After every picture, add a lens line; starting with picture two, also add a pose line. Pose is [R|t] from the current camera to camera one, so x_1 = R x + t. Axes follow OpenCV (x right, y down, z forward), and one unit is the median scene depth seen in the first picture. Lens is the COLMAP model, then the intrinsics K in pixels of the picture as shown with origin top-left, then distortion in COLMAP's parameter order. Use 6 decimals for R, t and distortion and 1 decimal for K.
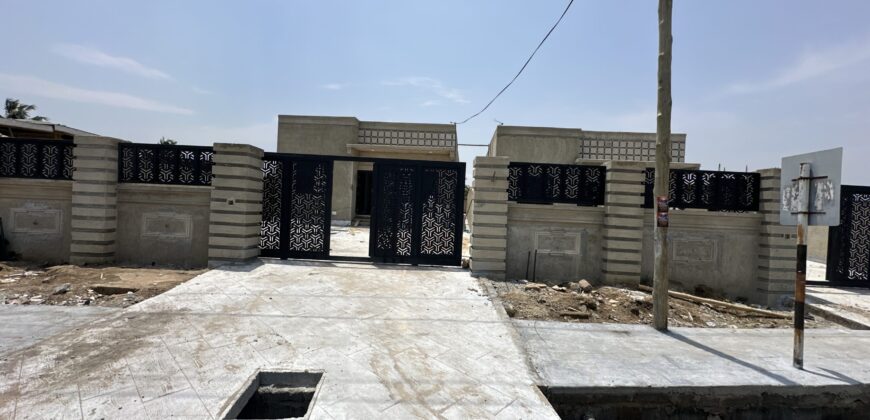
lens RADIAL K [[345.5, 0, 435.4], [0, 345.5, 209.0], [0, 0, 1]] dist [-0.001189, 0.000050]
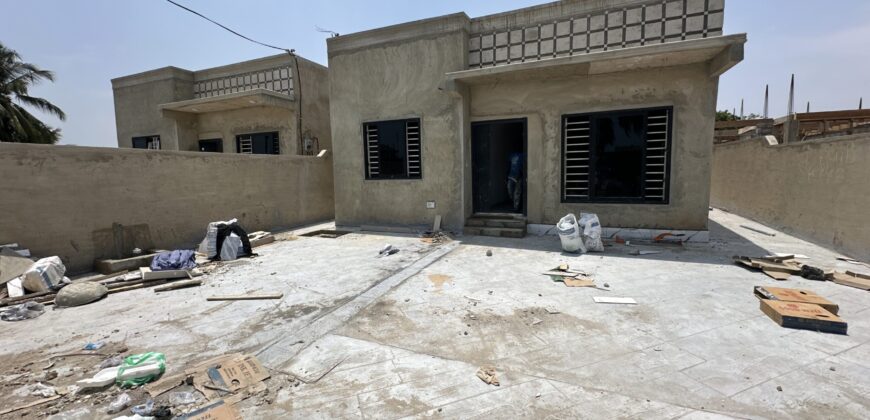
lens RADIAL K [[345.5, 0, 435.4], [0, 345.5, 209.0], [0, 0, 1]] dist [-0.001189, 0.000050]
pose [[0.936549, -0.021493, -0.349877, 0.539189], [0.047923, 0.996597, 0.067059, 0.011684], [0.347245, -0.079571, 0.934392, 0.495453]]
